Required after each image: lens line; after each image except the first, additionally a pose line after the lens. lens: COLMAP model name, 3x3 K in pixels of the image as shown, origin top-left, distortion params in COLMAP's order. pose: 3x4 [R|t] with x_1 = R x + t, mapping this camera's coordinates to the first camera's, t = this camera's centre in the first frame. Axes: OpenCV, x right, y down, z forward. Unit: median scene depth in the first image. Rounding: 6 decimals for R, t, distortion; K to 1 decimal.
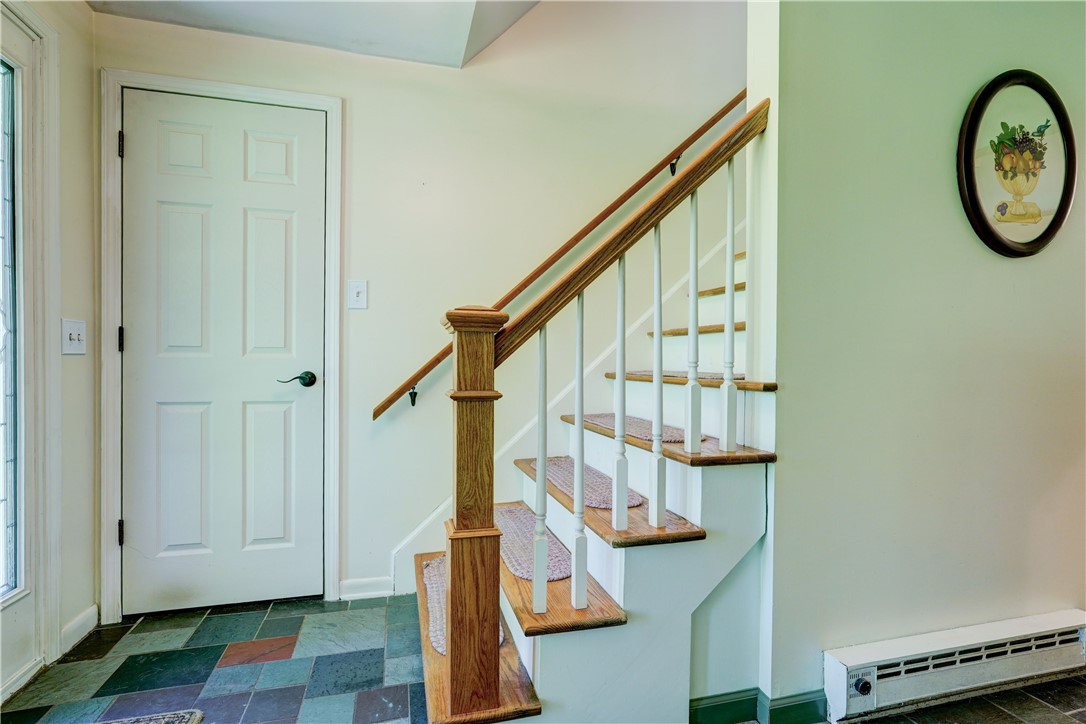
lens RADIAL K [[487.8, 0, 539.0], [0, 487.8, 358.9], [0, 0, 1]] dist [-0.023423, 0.010966]
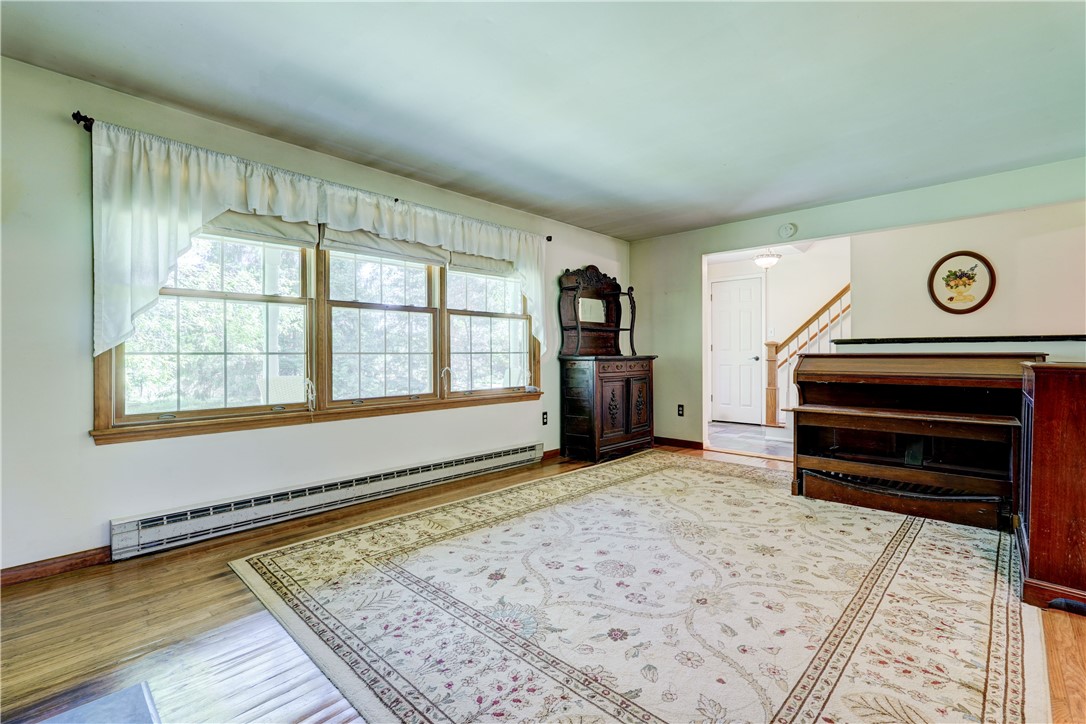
lens RADIAL K [[487.8, 0, 539.0], [0, 487.8, 358.9], [0, 0, 1]] dist [-0.023423, 0.010966]
pose [[0.506900, -0.001694, -0.862003, 2.194123], [0.013629, 0.999889, 0.006050, 0.003820], [0.861897, -0.014815, 0.506867, -2.642319]]
